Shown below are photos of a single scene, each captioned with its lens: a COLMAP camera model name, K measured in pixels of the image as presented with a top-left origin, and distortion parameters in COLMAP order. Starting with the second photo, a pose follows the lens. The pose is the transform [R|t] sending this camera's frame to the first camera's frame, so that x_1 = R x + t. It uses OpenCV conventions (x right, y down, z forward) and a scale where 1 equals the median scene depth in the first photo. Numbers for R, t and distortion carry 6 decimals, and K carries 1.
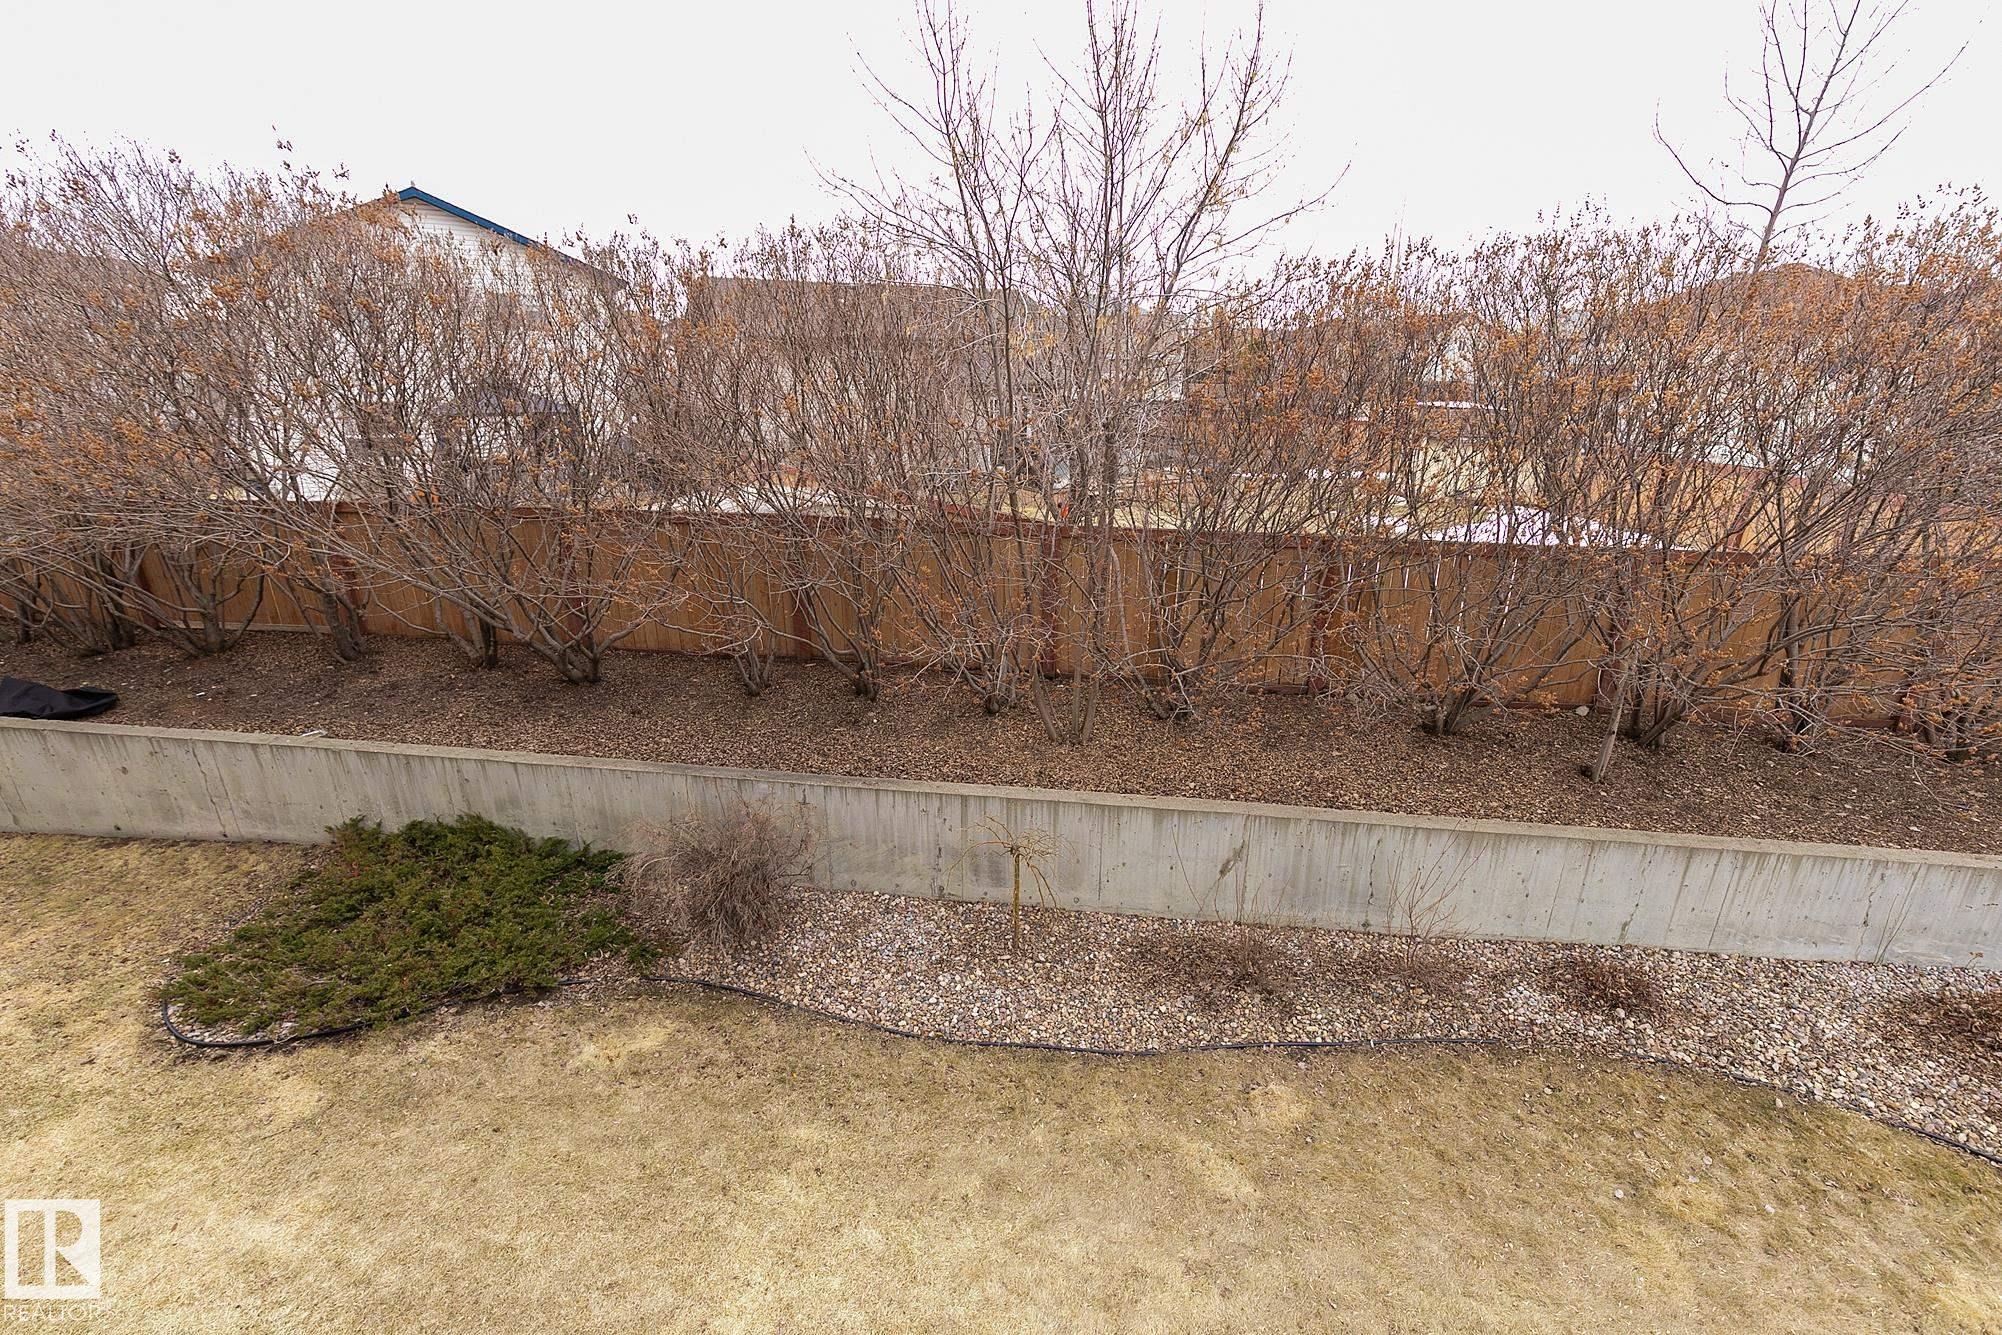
lens RADIAL K [[896.9, 0, 995.2], [0, 896.9, 671.3], [0, 0, 1]] dist [0.006214, -0.000313]
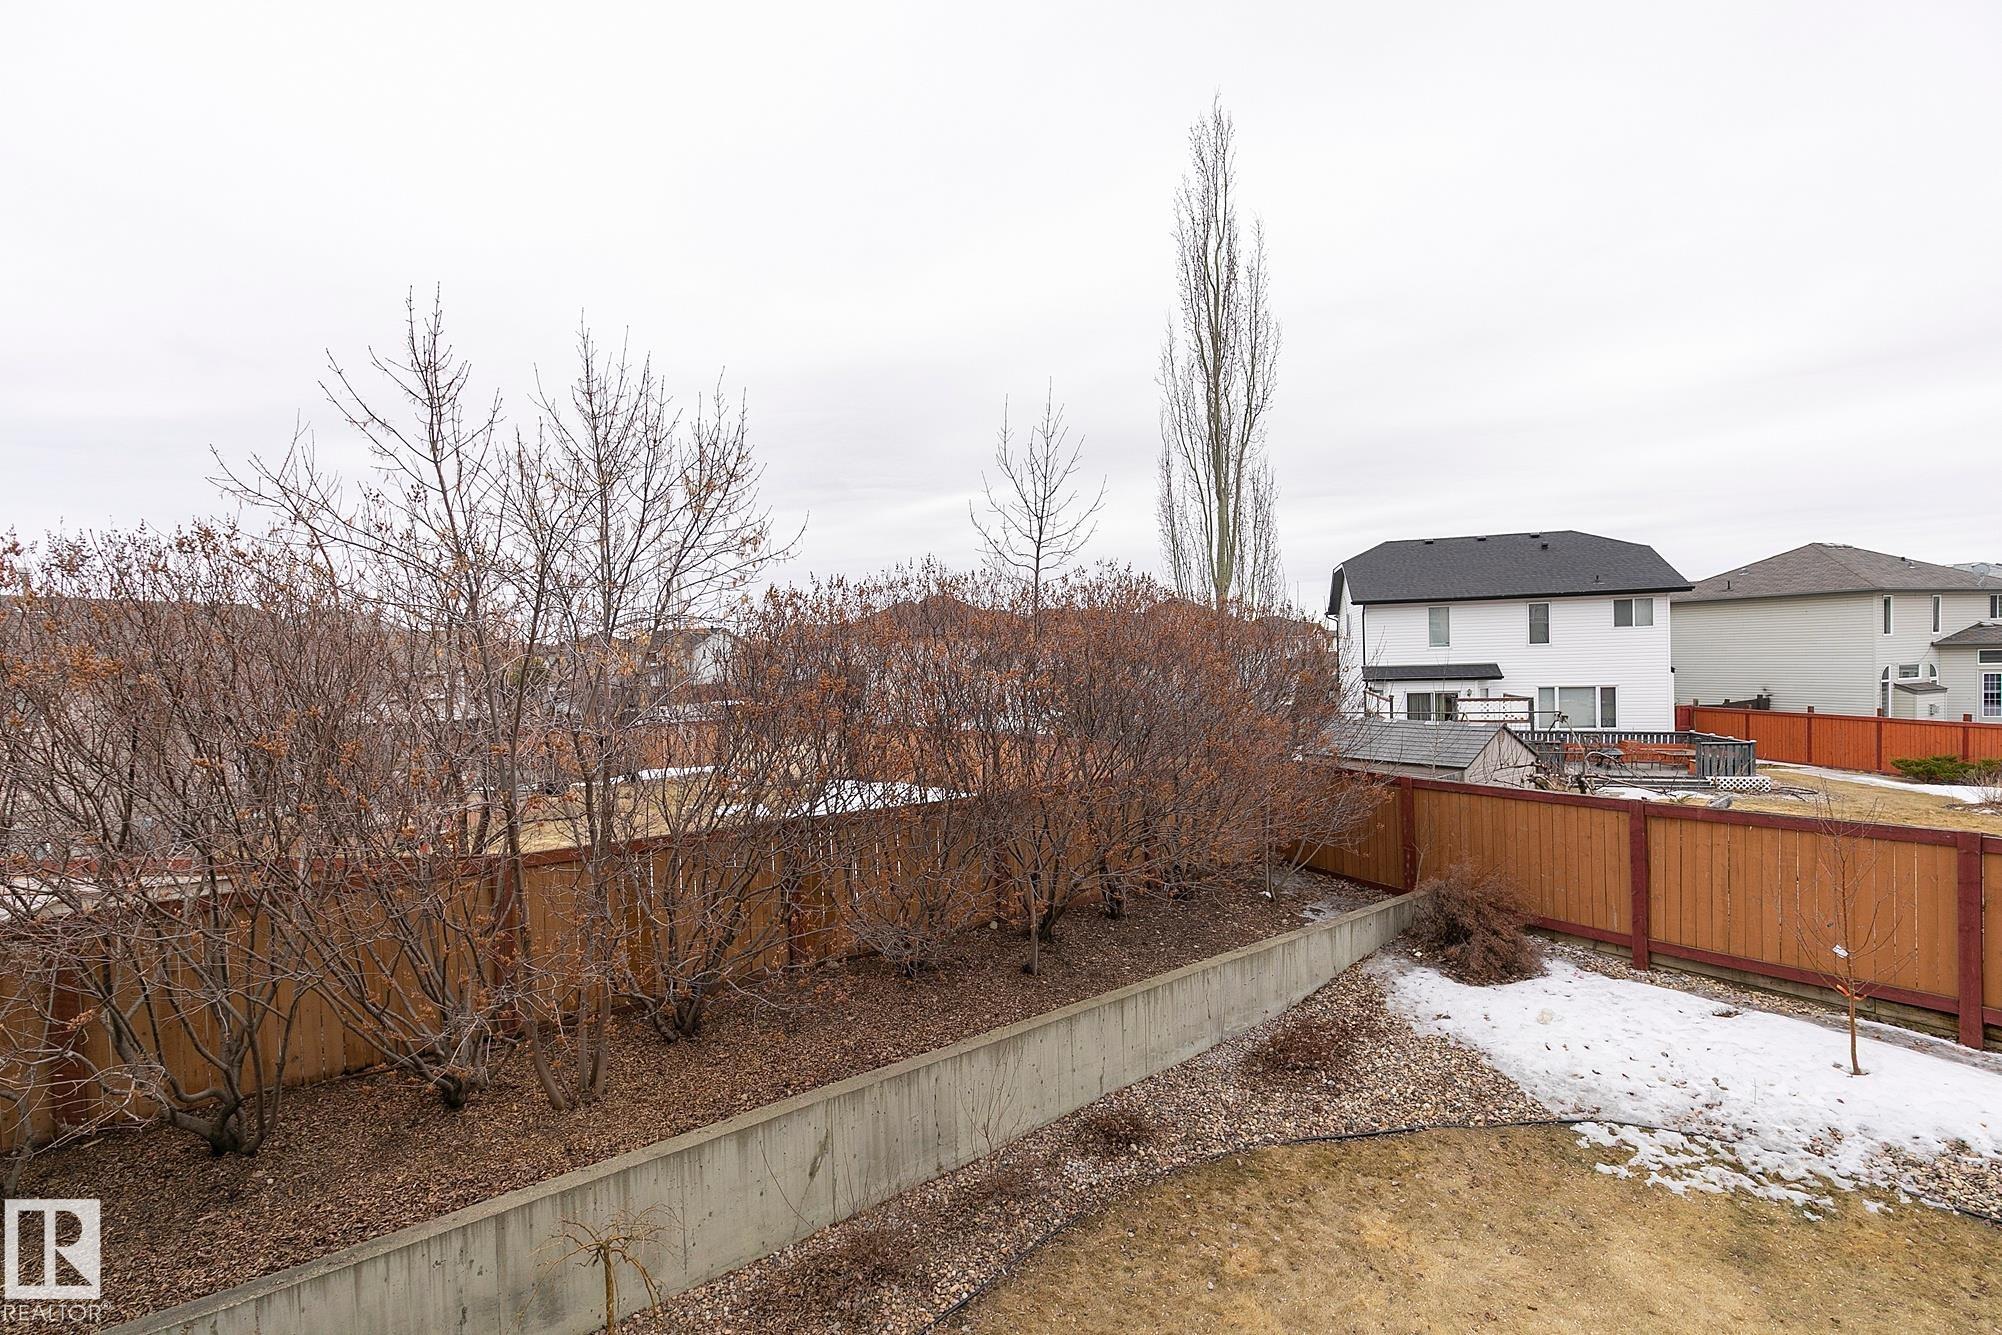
lens RADIAL K [[892.5, 0, 992.6], [0, 892.5, 675.0], [0, 0, 1]] dist [0.006439, -0.000918]
pose [[0.717785, -0.040923, 0.695061, -0.269738], [0.262174, 0.940683, -0.215361, -0.023271], [-0.645018, 0.336810, 0.685937, 0.041353]]
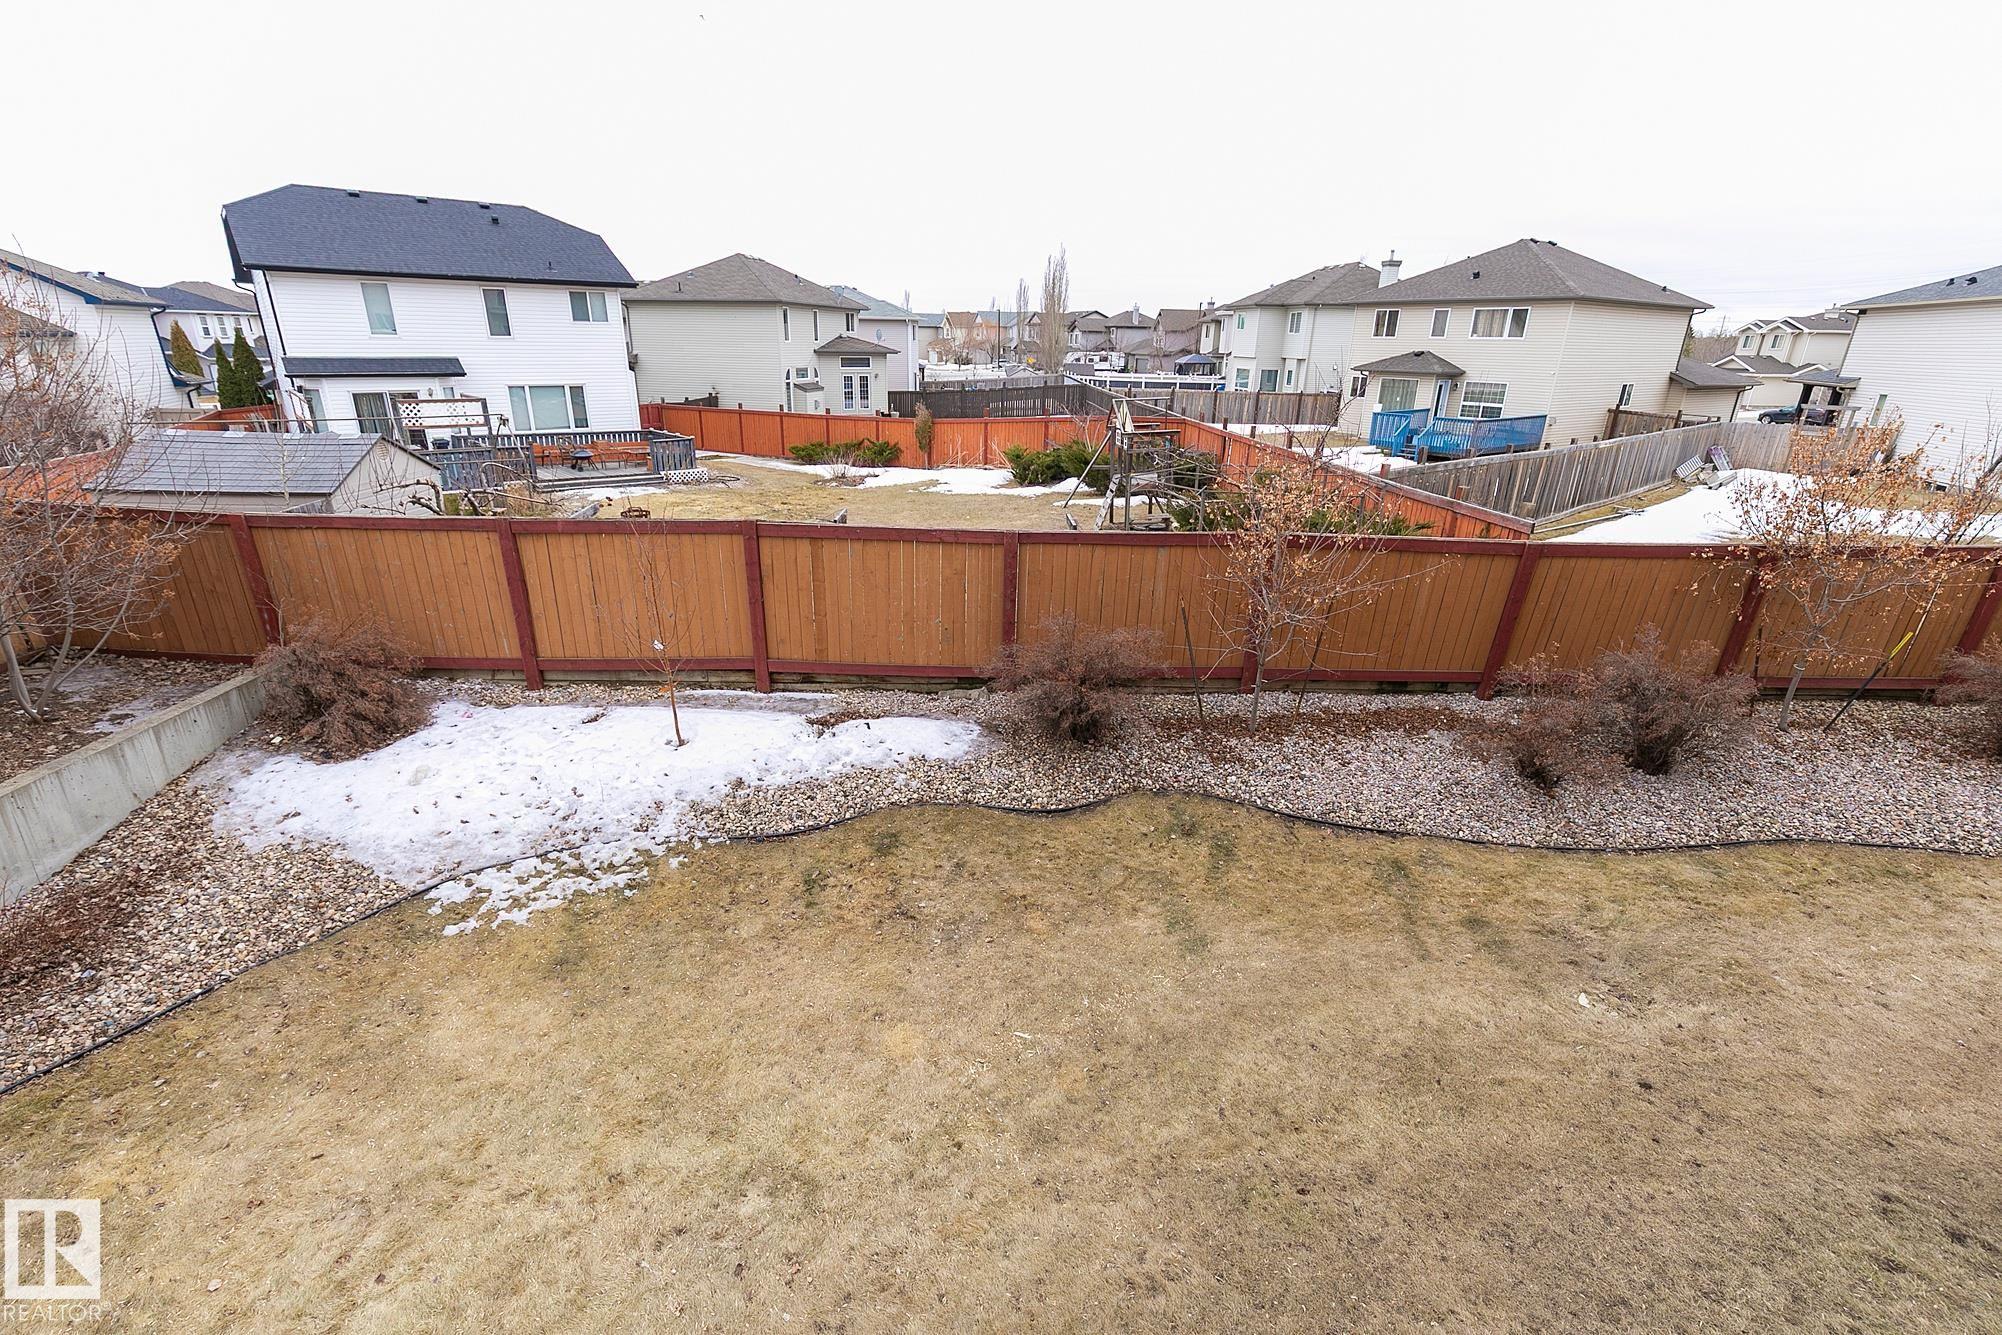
lens RADIAL K [[892.5, 0, 992.6], [0, 892.5, 675.0], [0, 0, 1]] dist [0.006439, -0.000918]
pose [[-0.159961, -0.352070, 0.922203, 0.067413], [0.313783, 0.867641, 0.385667, 0.050893], [-0.935924, 0.351063, -0.028315, -0.142951]]
